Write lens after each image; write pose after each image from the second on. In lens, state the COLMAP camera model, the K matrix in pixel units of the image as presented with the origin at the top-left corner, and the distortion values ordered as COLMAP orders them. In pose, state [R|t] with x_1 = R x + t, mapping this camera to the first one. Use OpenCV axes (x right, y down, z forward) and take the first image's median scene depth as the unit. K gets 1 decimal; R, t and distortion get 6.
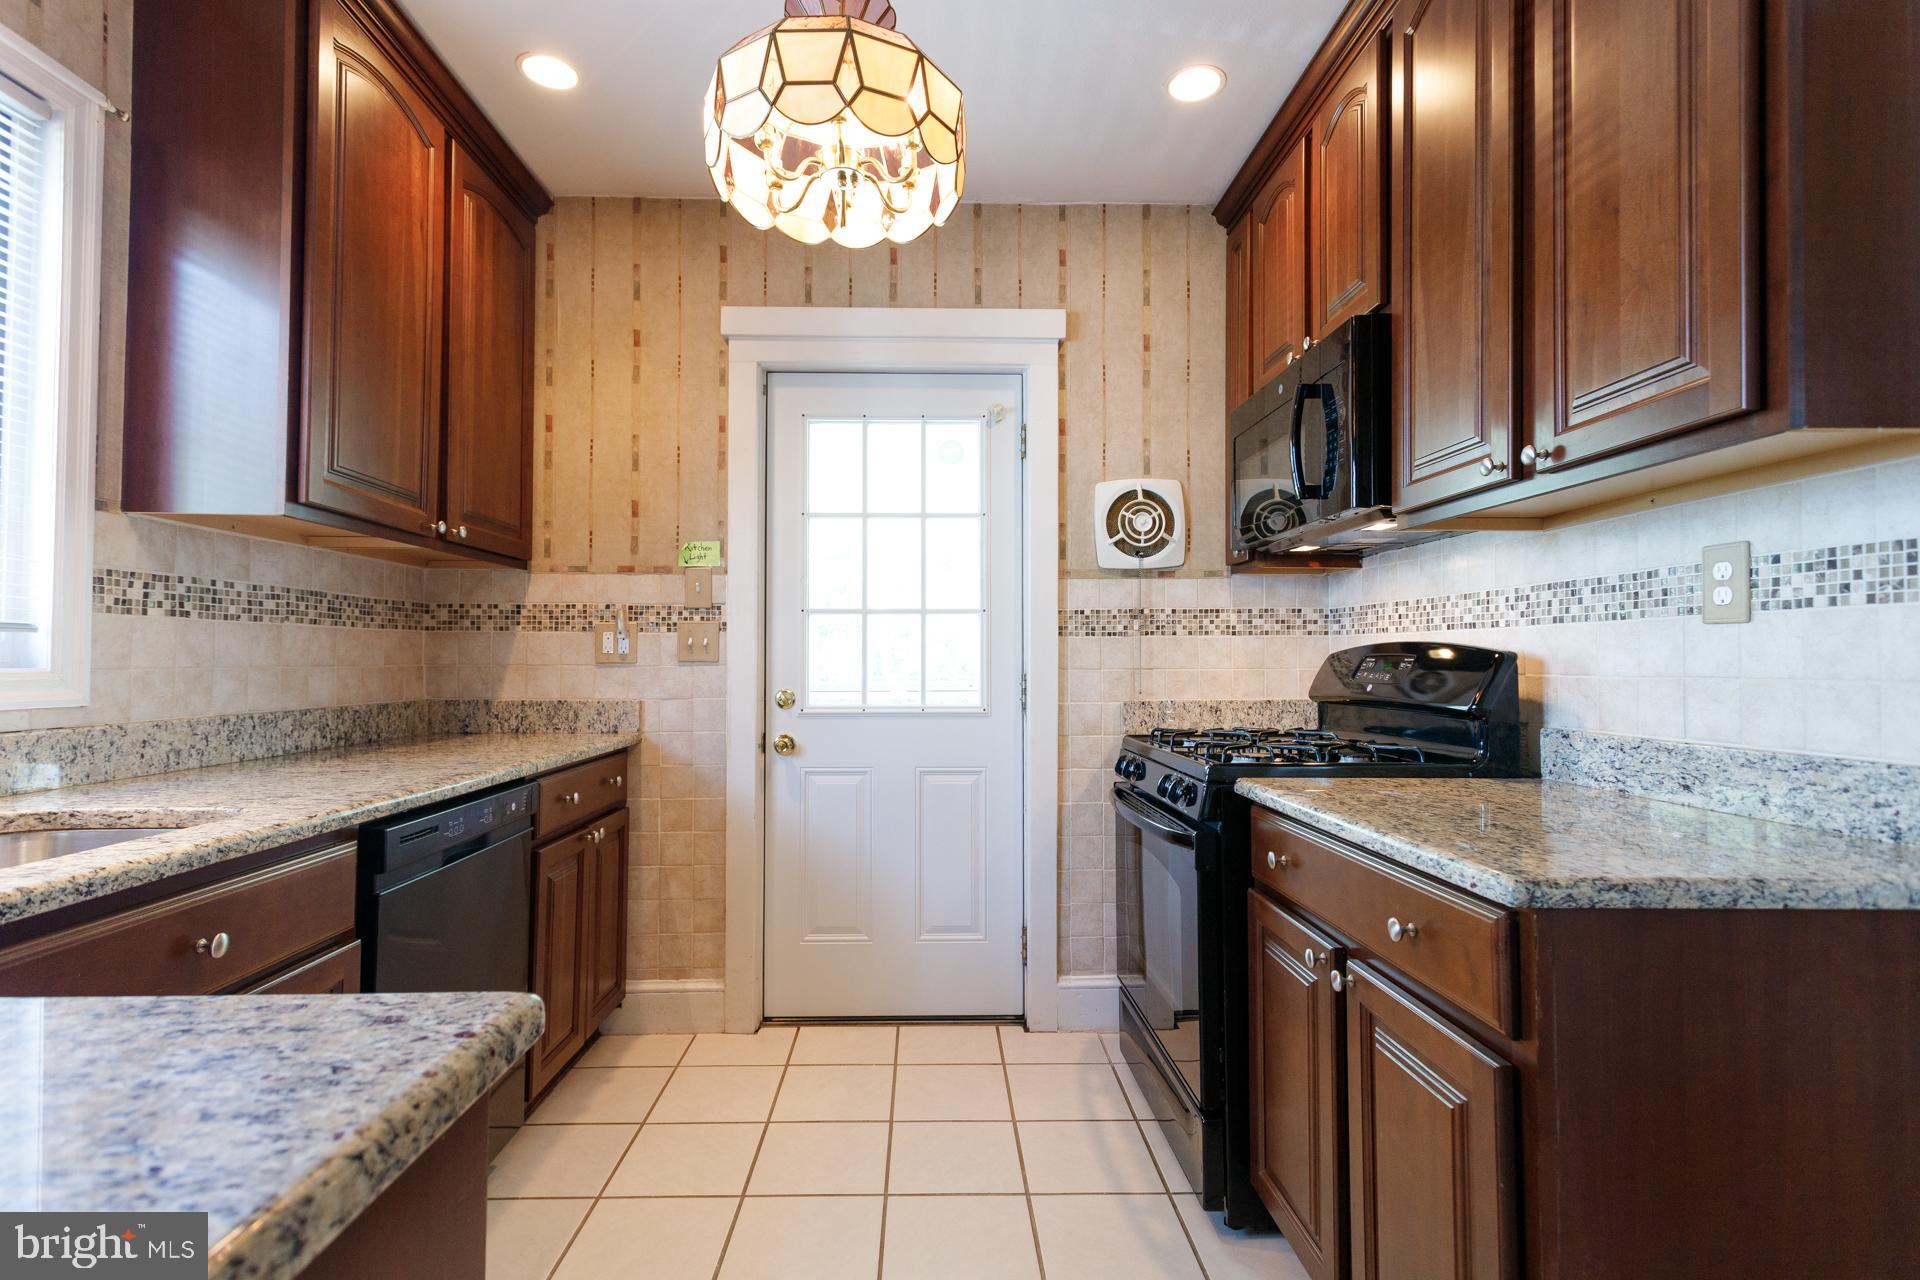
lens RADIAL K [[905.4, 0, 954.9], [0, 905.4, 633.7], [0, 0, 1]] dist [0.015124, -0.000578]
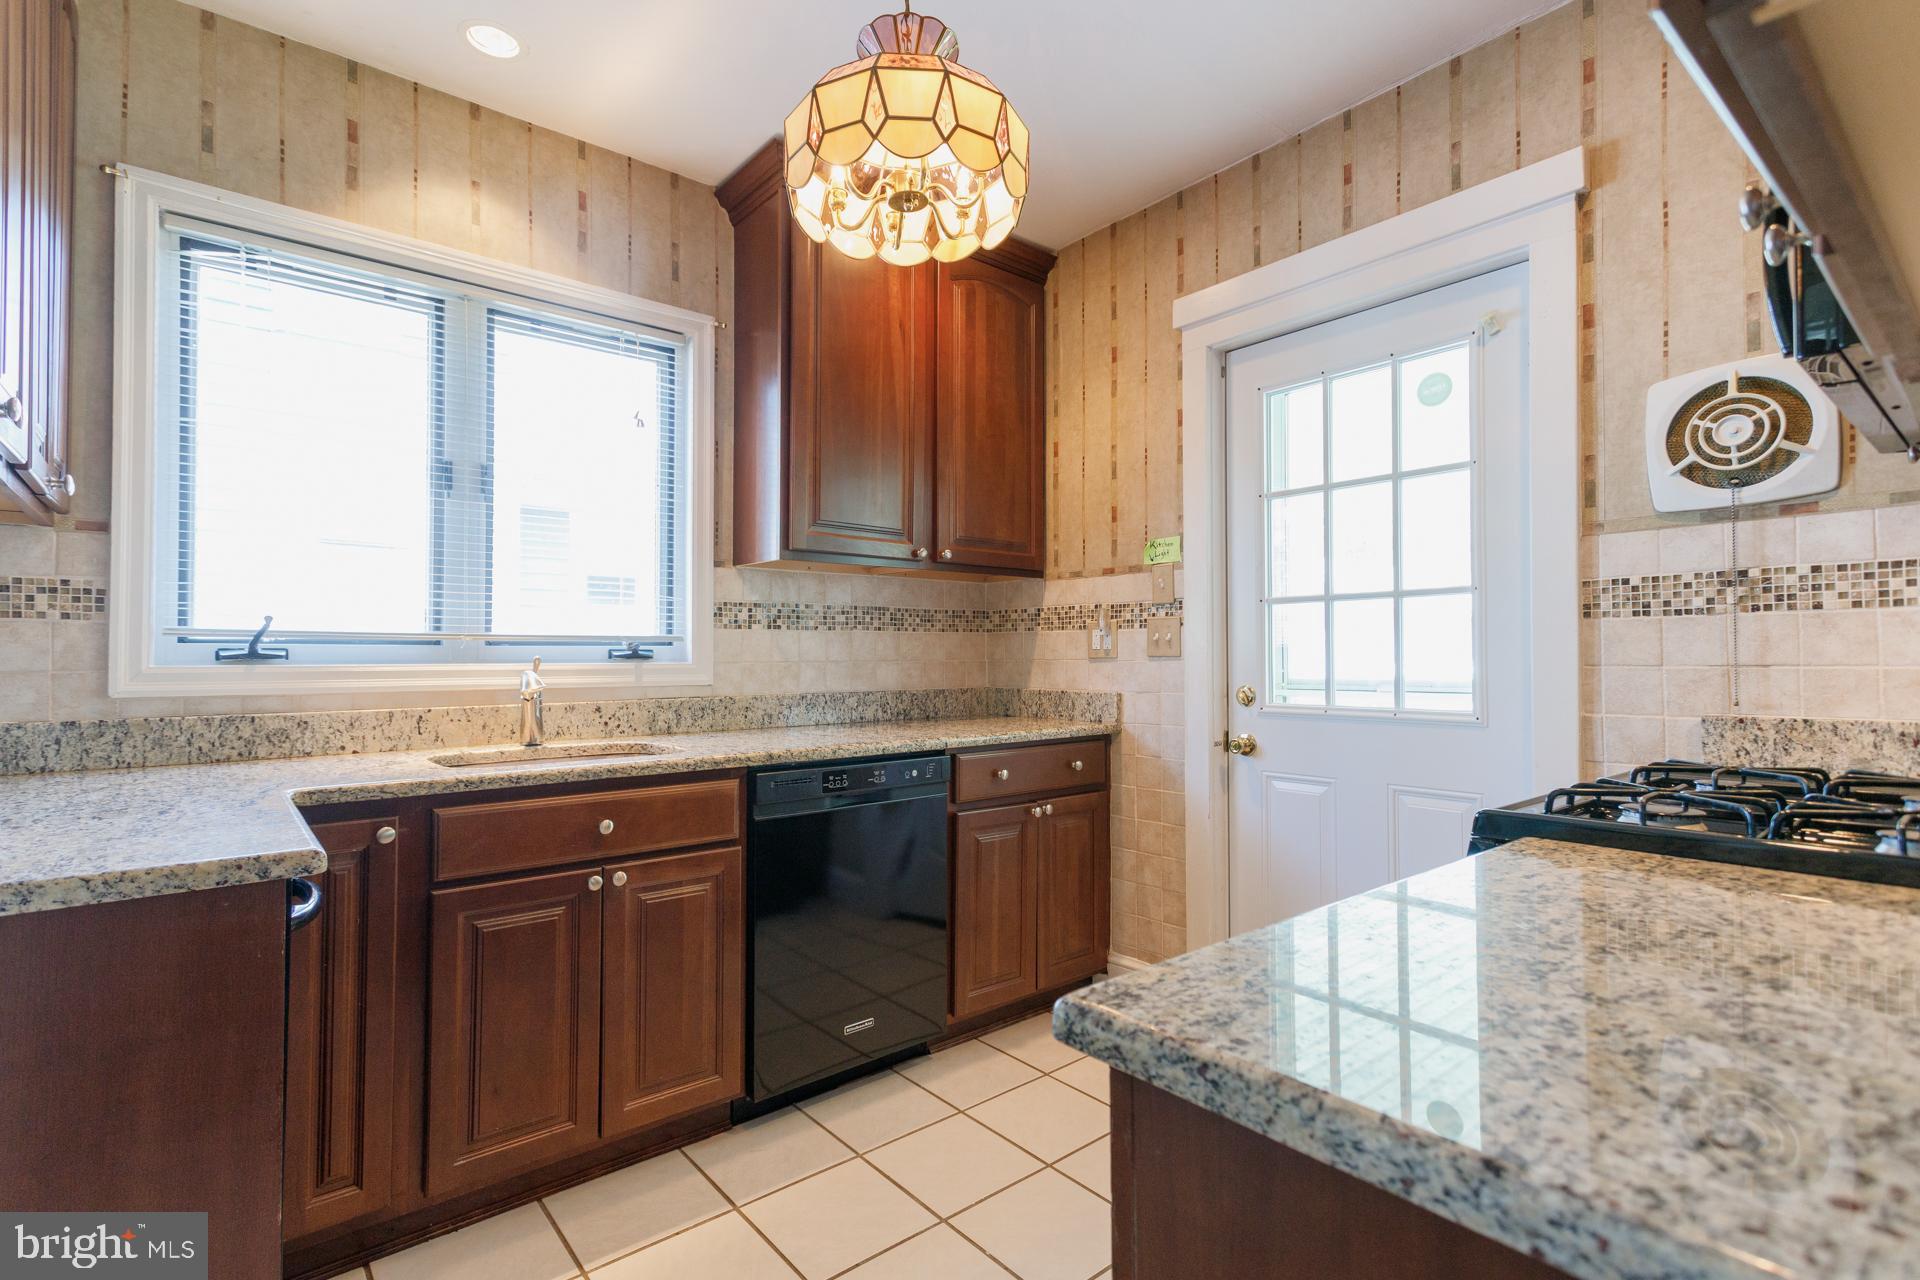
lens RADIAL K [[905.4, 0, 964.1], [0, 905.4, 634.9], [0, 0, 1]] dist [0.015124, -0.000578]
pose [[0.622048, -0.022398, -0.782659, 0.374950], [0.028388, 0.999579, -0.006043, 0.006447], [0.782464, -0.018459, 0.622422, 0.193668]]
